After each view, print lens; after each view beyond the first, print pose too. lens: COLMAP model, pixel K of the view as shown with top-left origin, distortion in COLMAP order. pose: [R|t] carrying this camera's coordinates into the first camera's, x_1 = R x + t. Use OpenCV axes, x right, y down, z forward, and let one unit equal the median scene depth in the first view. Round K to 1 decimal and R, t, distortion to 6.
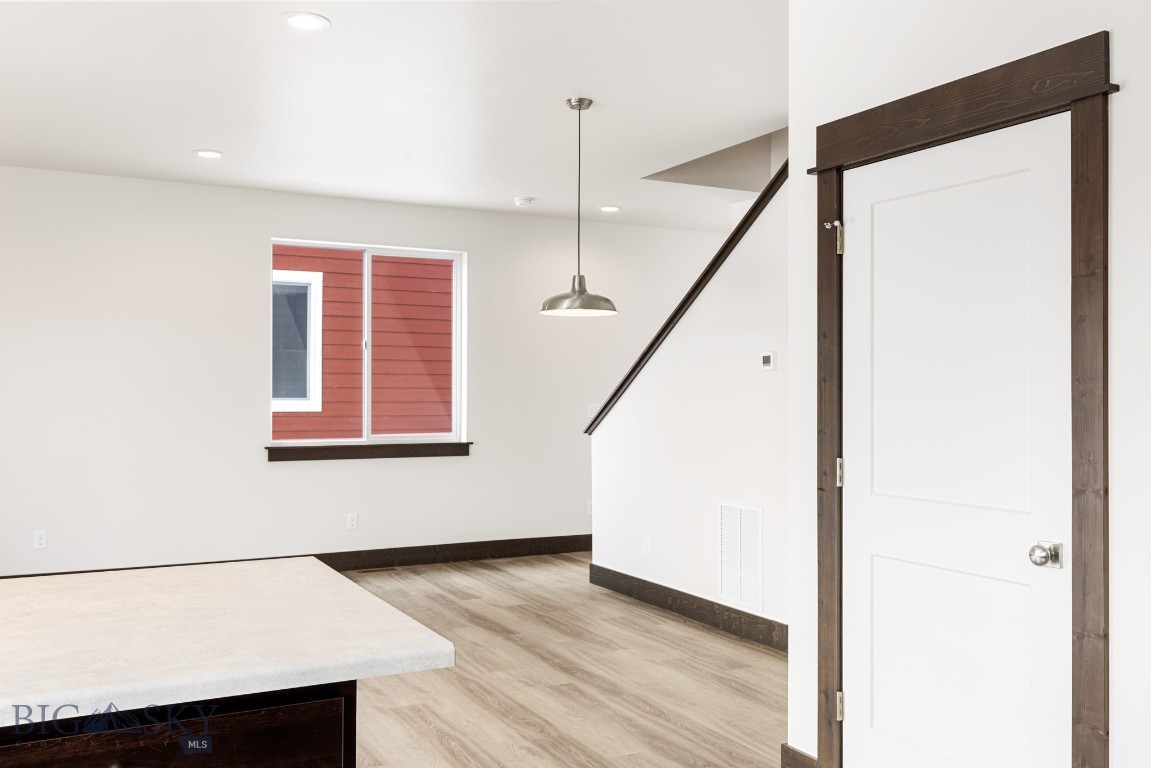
lens RADIAL K [[1000.0, 0, 575.5], [0, 1000.0, 384.0], [0, 0, 1]] dist [-0.072809, 0.000242]
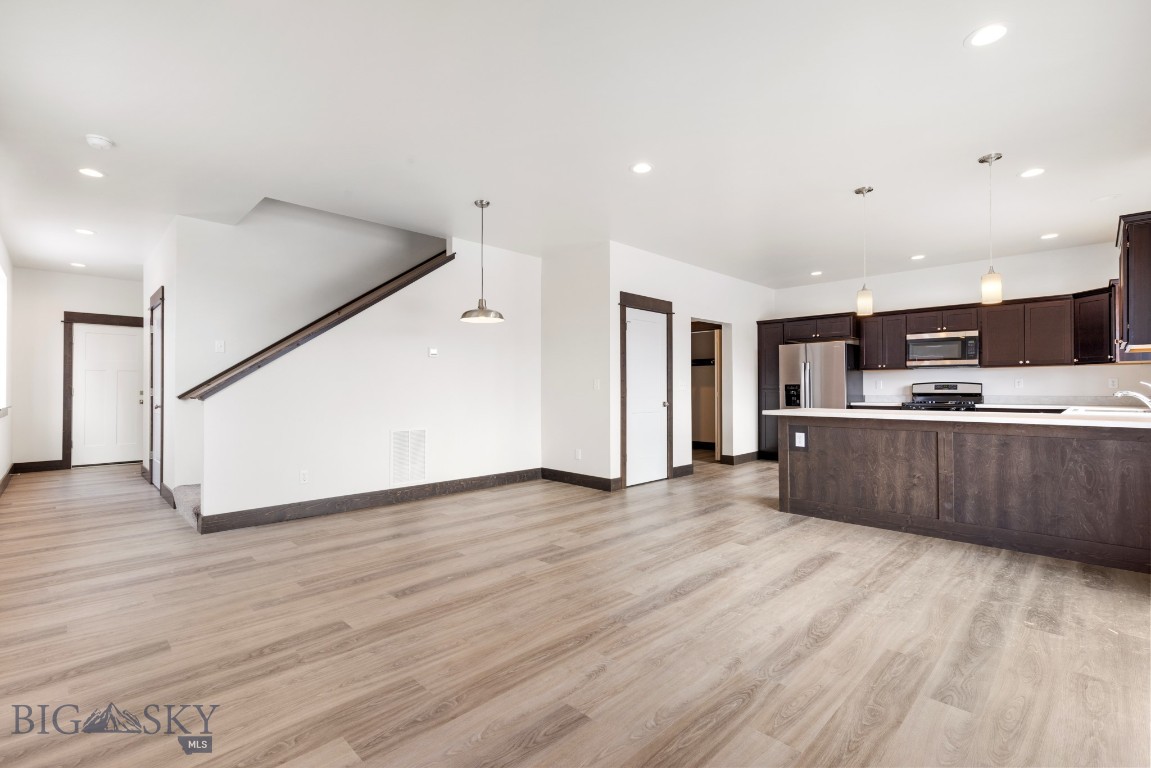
lens RADIAL K [[520.3, 0, 575.5], [0, 520.3, 384.0], [0, 0, 1]] dist [0.008429, -0.000201]
pose [[-0.290436, 0.002438, 0.956891, -1.052129], [-0.008504, 0.999951, -0.005129, 0.051576], [-0.956857, -0.009627, -0.290401, 1.229080]]
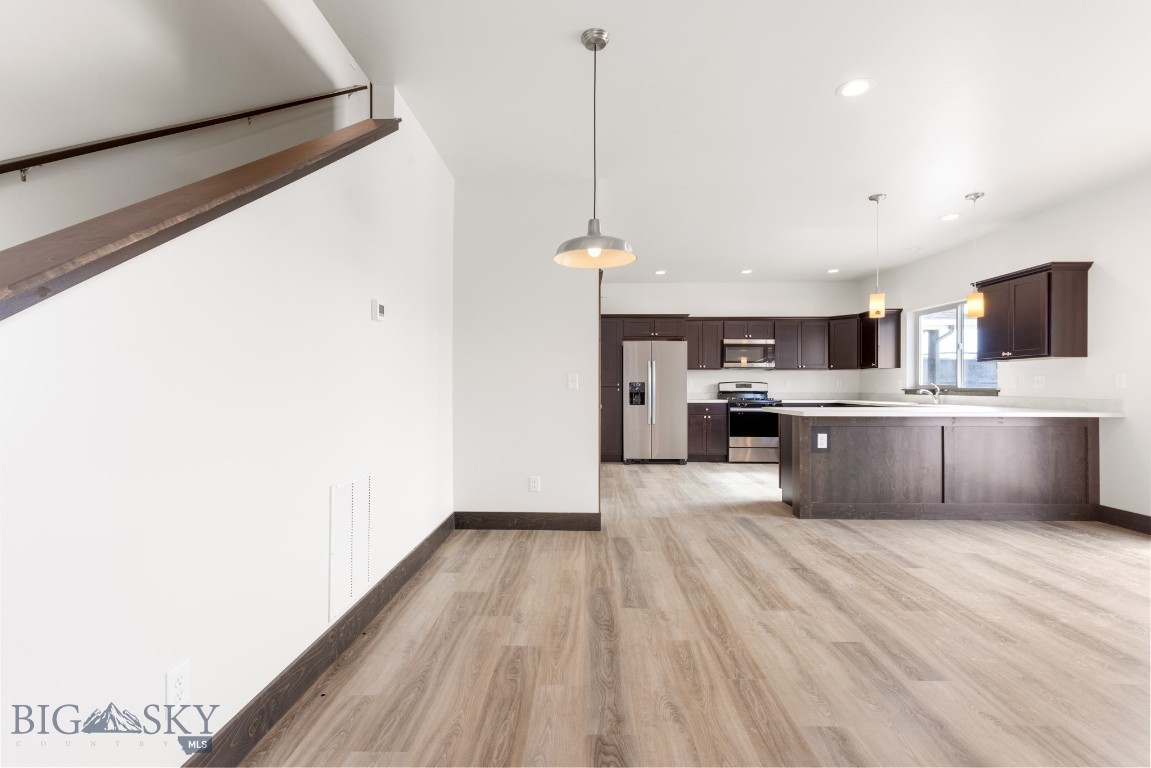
lens RADIAL K [[520.3, 0, 575.5], [0, 520.3, 384.0], [0, 0, 1]] dist [0.008429, -0.000201]
pose [[-0.874598, -0.005844, 0.484814, -0.248275], [-0.011081, 0.999907, -0.007937, 0.058082], [-0.484722, -0.012314, -0.874581, 1.603871]]
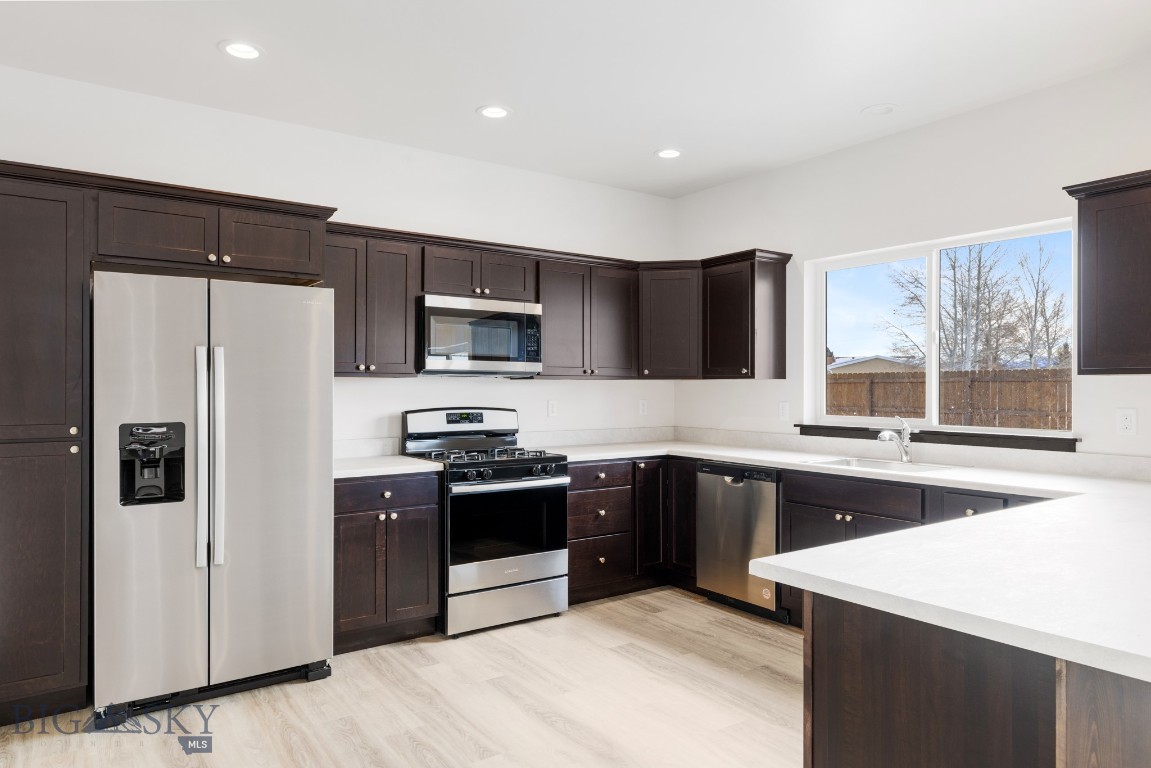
lens RADIAL K [[748.7, 0, 575.5], [0, 748.7, 384.0], [0, 0, 1]] dist [0.027805, -0.002627]
pose [[-0.992147, -0.009039, -0.124751, 0.100927], [-0.007467, 0.999887, -0.013066, 0.009007], [0.124855, -0.012032, -0.992102, 0.758864]]
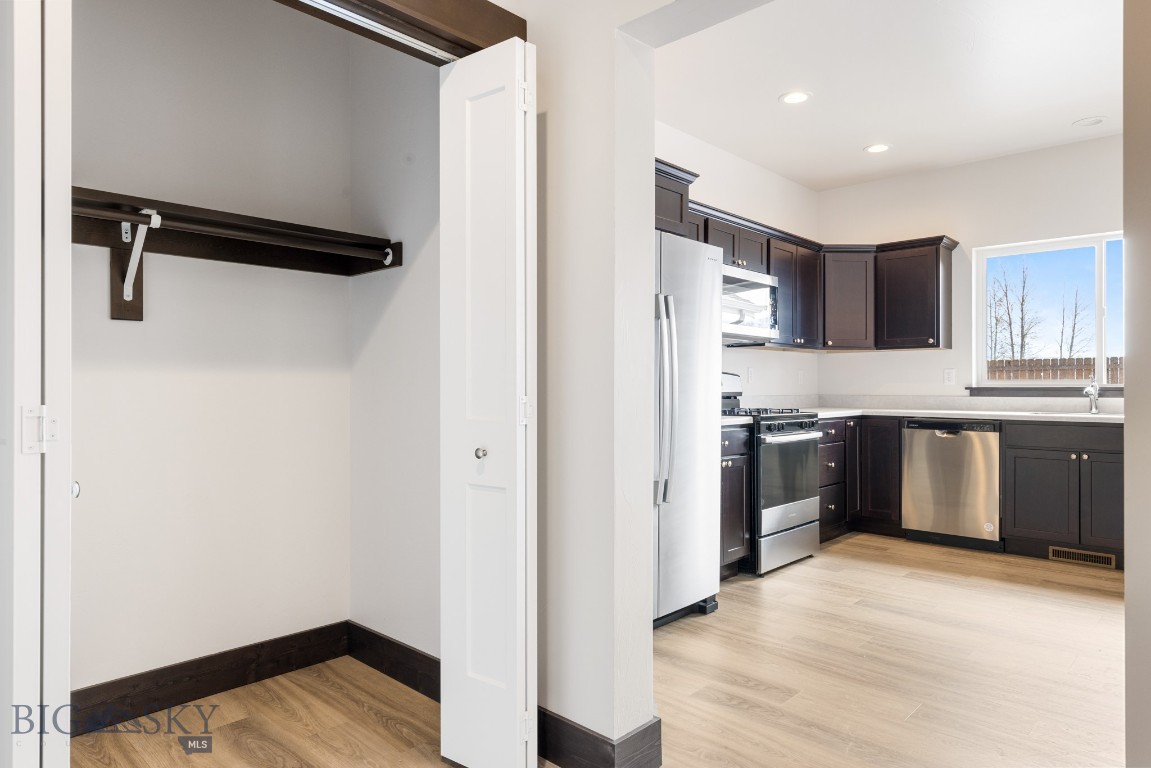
lens RADIAL K [[696.6, 0, 575.5], [0, 696.6, 384.0], [0, 0, 1]] dist [-0.002598, 0.000367]
pose [[-0.952894, -0.008379, -0.303188, 0.633712], [-0.005354, 0.999927, -0.010807, 0.061331], [0.303257, -0.008674, -0.952869, 0.642398]]
